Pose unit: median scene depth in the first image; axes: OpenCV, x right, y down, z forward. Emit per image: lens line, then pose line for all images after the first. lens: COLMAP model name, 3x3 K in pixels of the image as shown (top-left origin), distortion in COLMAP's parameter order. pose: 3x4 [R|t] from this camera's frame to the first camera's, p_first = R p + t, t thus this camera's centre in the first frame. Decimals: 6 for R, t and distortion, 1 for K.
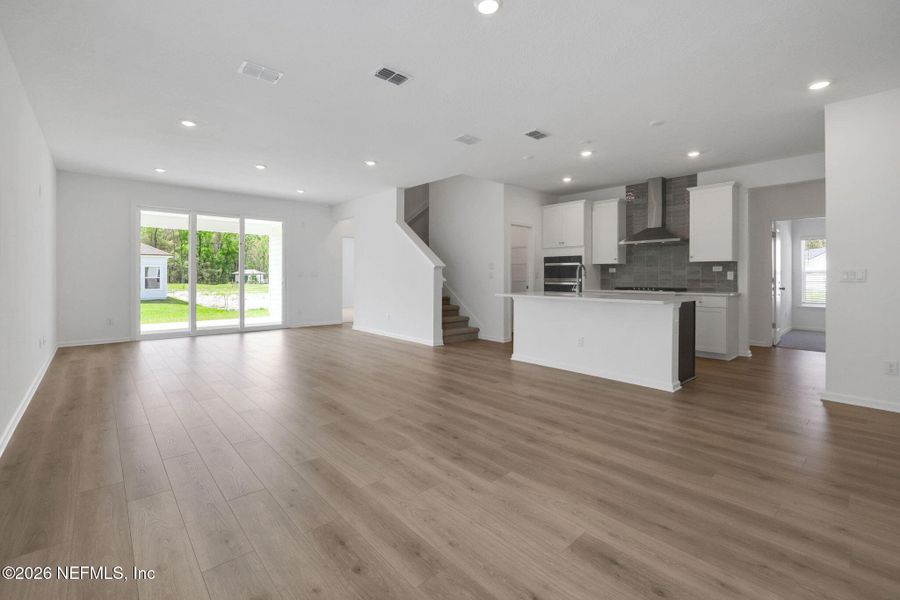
lens RADIAL K [[384.7, 0, 452.3], [0, 384.7, 279.0], [0, 0, 1]] dist [-0.000130, -0.000016]
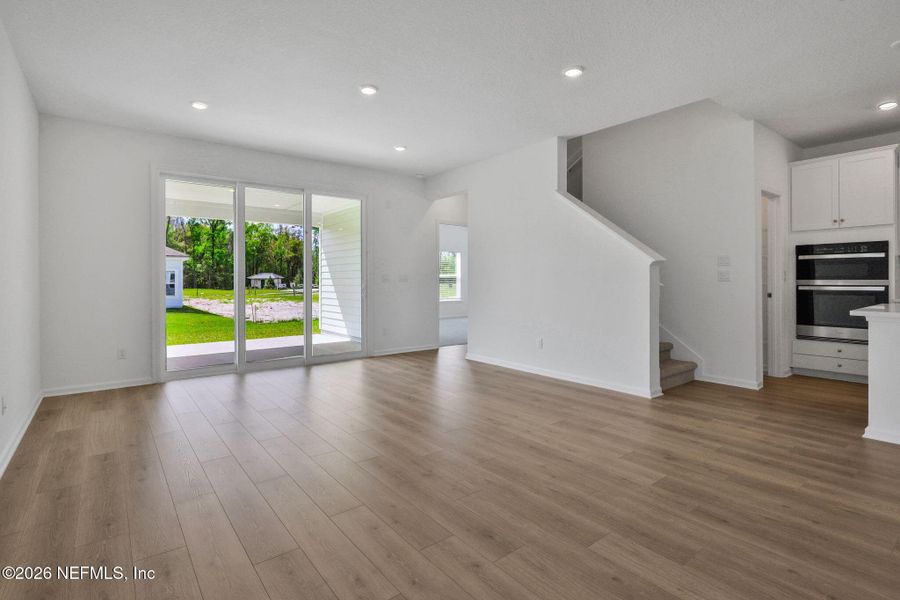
lens RADIAL K [[422.9, 0, 447.1], [0, 422.9, 273.9], [0, 0, 1]] dist [-0.008305, -0.000148]
pose [[0.997922, -0.007172, -0.064032, -0.287244], [0.005868, 0.999772, -0.020526, -0.000972], [0.064165, 0.020108, 0.997737, 0.315840]]
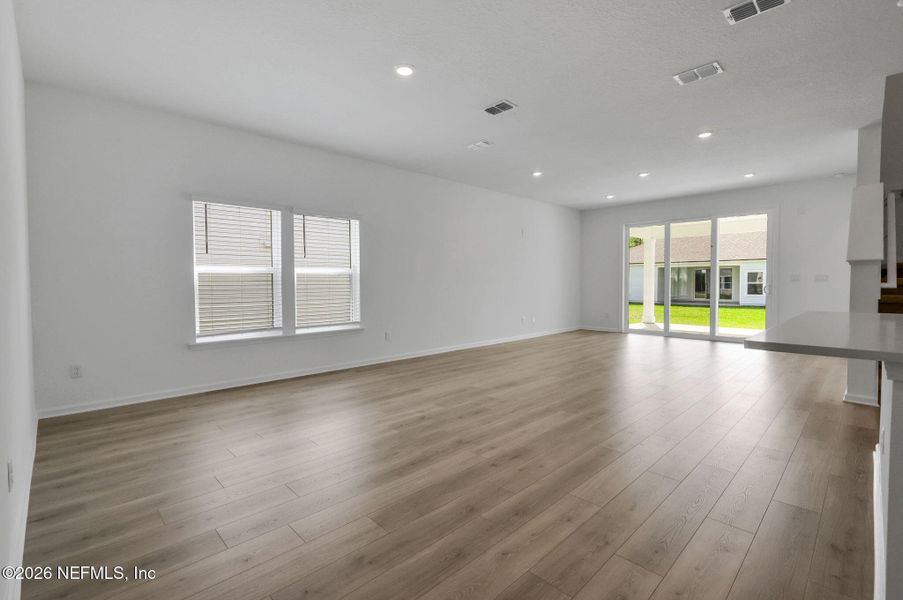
lens RADIAL K [[415.2, 0, 451.5], [0, 415.2, 300.0], [0, 0, 1]] dist [-0.000934, -0.000087]
pose [[0.033889, 0.038158, -0.998697, 0.499307], [-0.001281, 0.999272, 0.038136, 0.001523], [0.999425, -0.000013, 0.033913, 0.365852]]
